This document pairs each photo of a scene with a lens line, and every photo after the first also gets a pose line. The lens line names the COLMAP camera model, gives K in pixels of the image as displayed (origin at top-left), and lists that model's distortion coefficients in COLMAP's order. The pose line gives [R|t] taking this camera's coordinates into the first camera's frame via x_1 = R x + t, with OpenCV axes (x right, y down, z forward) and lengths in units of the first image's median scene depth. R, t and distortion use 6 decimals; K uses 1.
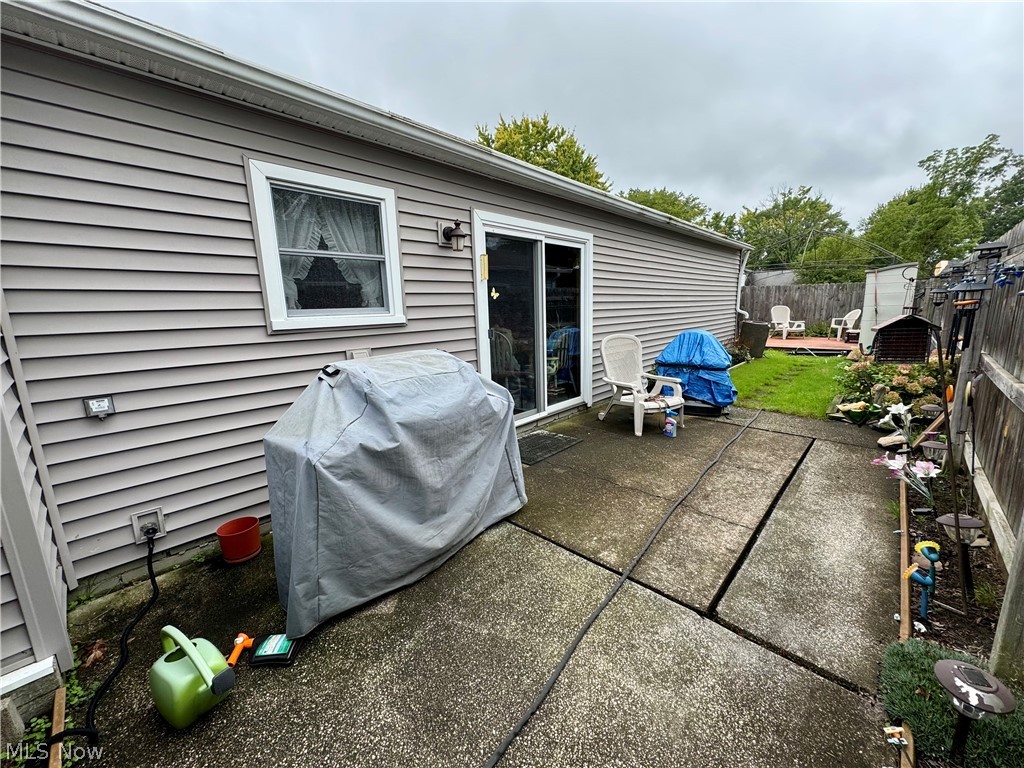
lens RADIAL K [[409.0, 0, 514.3], [0, 409.0, 385.3], [0, 0, 1]] dist [0.001844, 0.001318]
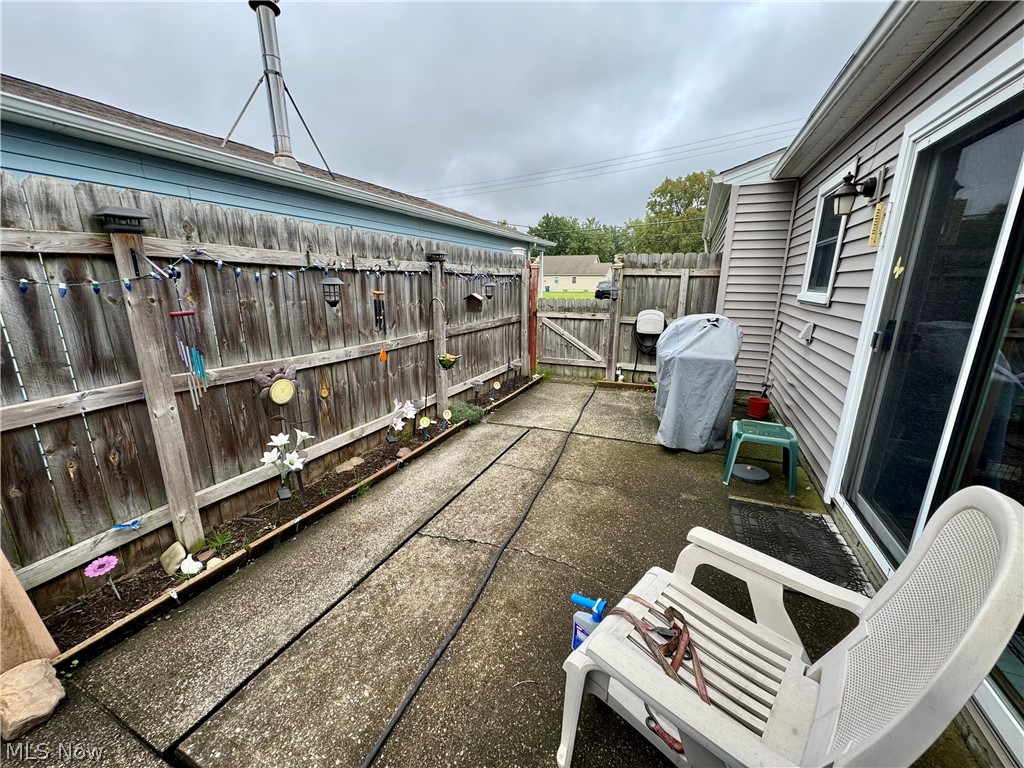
lens RADIAL K [[409.0, 0, 511.4], [0, 409.0, 380.0], [0, 0, 1]] dist [0.001844, 0.001318]
pose [[-0.945940, 0.091229, -0.311247, 0.781389], [-0.046632, 0.911404, 0.408862, -0.368171], [0.320972, 0.401274, -0.857879, 1.732562]]
